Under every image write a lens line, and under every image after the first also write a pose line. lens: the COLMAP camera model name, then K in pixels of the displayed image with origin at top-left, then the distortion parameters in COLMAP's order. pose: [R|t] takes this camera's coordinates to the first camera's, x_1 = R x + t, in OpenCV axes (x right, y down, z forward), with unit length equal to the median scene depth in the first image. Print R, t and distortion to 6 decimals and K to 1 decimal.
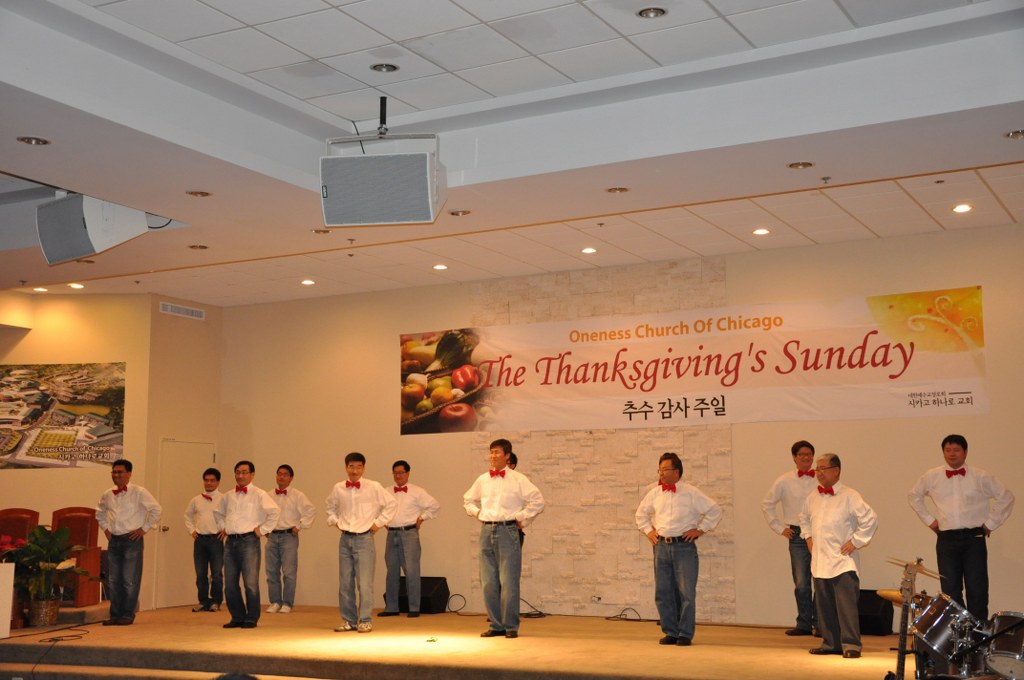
lens RADIAL K [[1292.3, 0, 503.0], [0, 1292.3, 341.3], [0, 0, 1]] dist [0.120605, 0.000000]
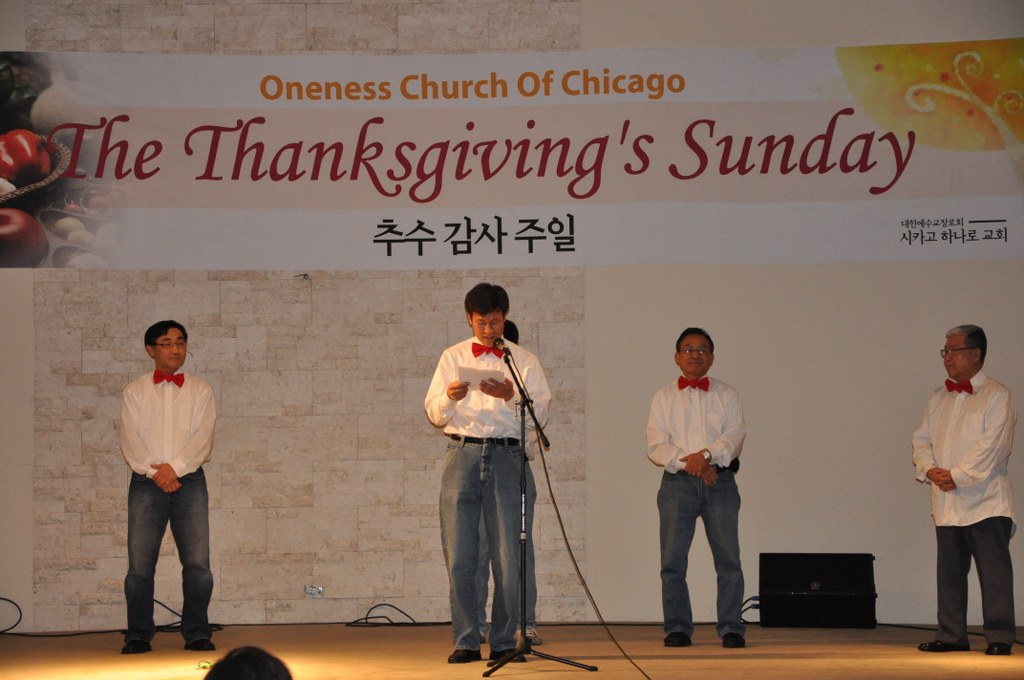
lens RADIAL K [[3008.1, 0, 496.5], [0, 3008.1, 345.3], [0, 0, 1]] dist [0.894527, 0.000000]
pose [[0.891009, 0.007387, 0.453926, -0.424643], [-0.053631, 0.994579, 0.089086, -0.014799], [-0.450807, -0.103720, 0.886575, -0.118558]]
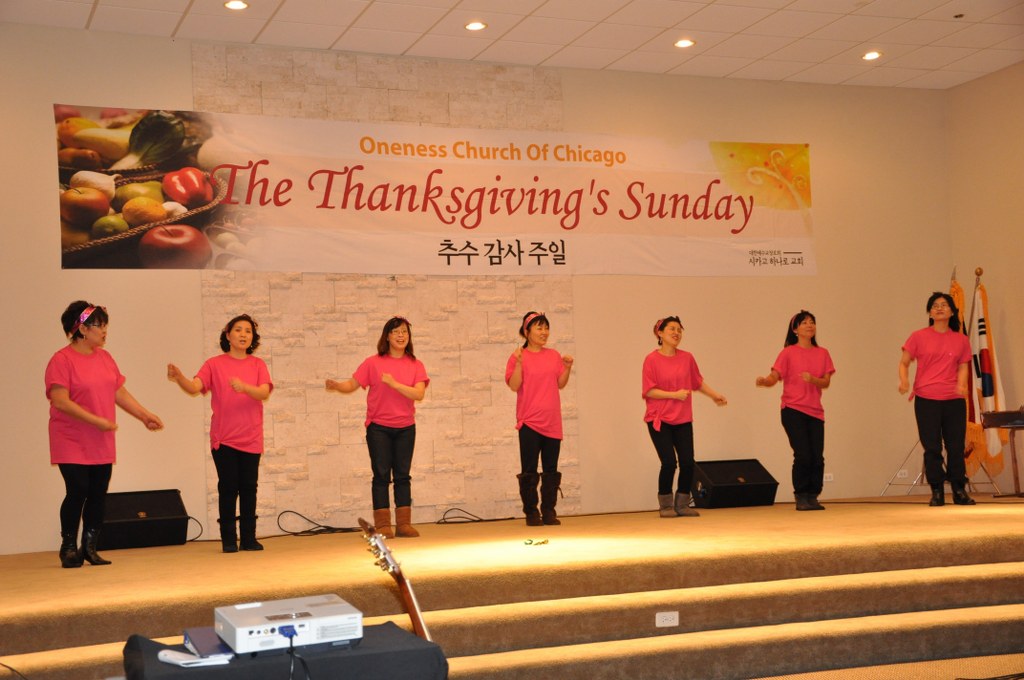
lens RADIAL K [[1427.8, 0, 511.7], [0, 1427.8, 340.5], [0, 0, 1]] dist [0.155542, 0.000000]
pose [[0.616083, 0.035375, 0.786887, -0.538925], [-0.062654, 0.998027, 0.004187, 0.100021], [-0.785186, -0.051881, 0.617083, 0.454617]]
